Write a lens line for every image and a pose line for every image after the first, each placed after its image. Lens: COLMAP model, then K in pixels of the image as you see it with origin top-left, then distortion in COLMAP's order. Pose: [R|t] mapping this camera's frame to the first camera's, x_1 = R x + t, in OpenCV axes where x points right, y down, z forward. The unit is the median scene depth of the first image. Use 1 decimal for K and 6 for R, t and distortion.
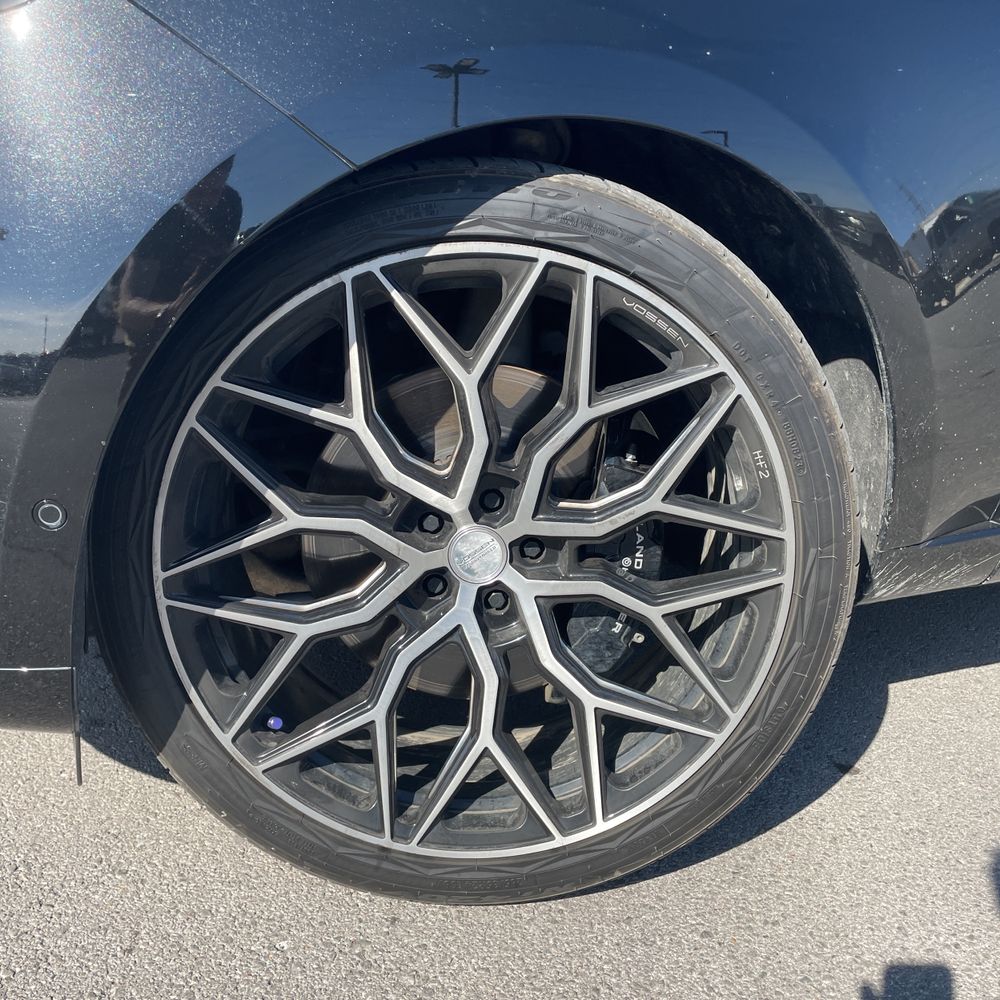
lens RADIAL K [[1005.9, 0, 513.8], [0, 1005.9, 504.2], [0, 0, 1]] dist [0.109252, -0.138817]
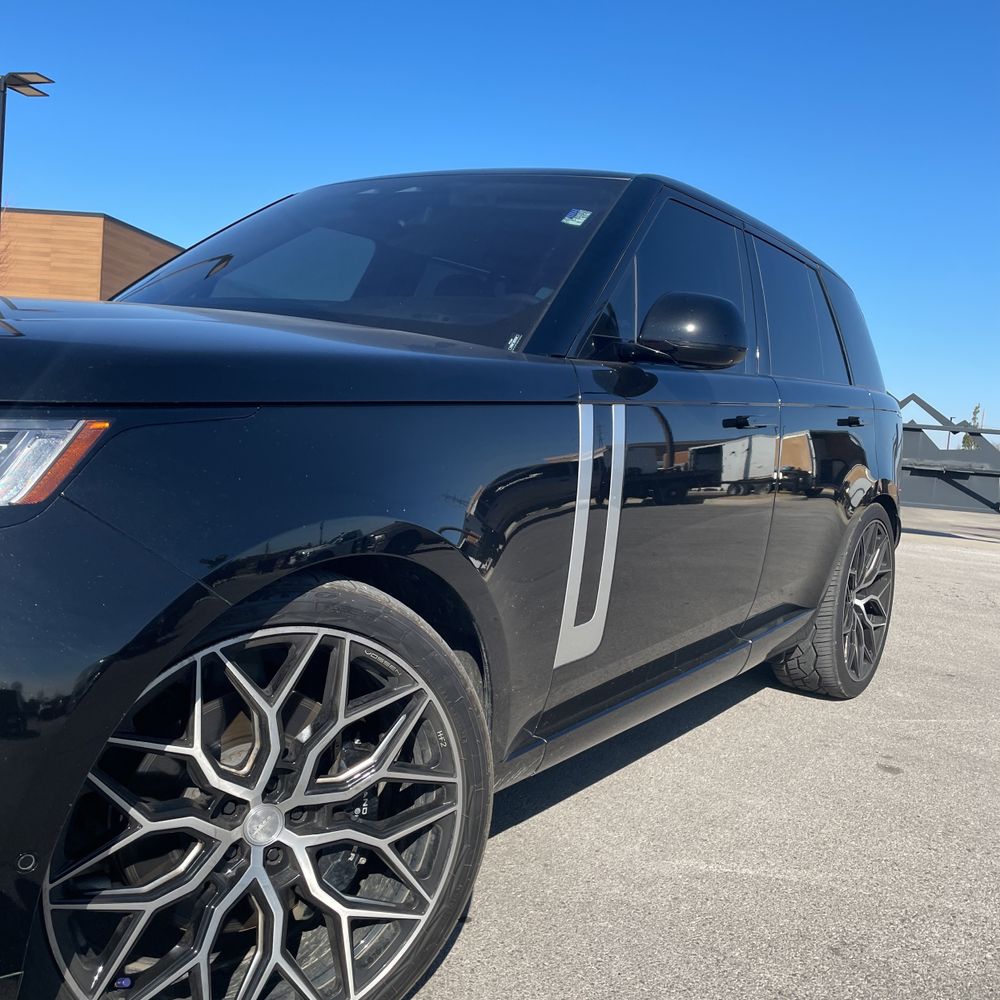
lens RADIAL K [[1005.9, 0, 513.8], [0, 1005.9, 504.2], [0, 0, 1]] dist [0.109252, -0.138817]
pose [[0.860391, -0.015532, 0.509397, -0.480229], [0.089798, 0.988517, -0.121532, -0.201406], [-0.501661, 0.150308, 0.851906, -0.519548]]
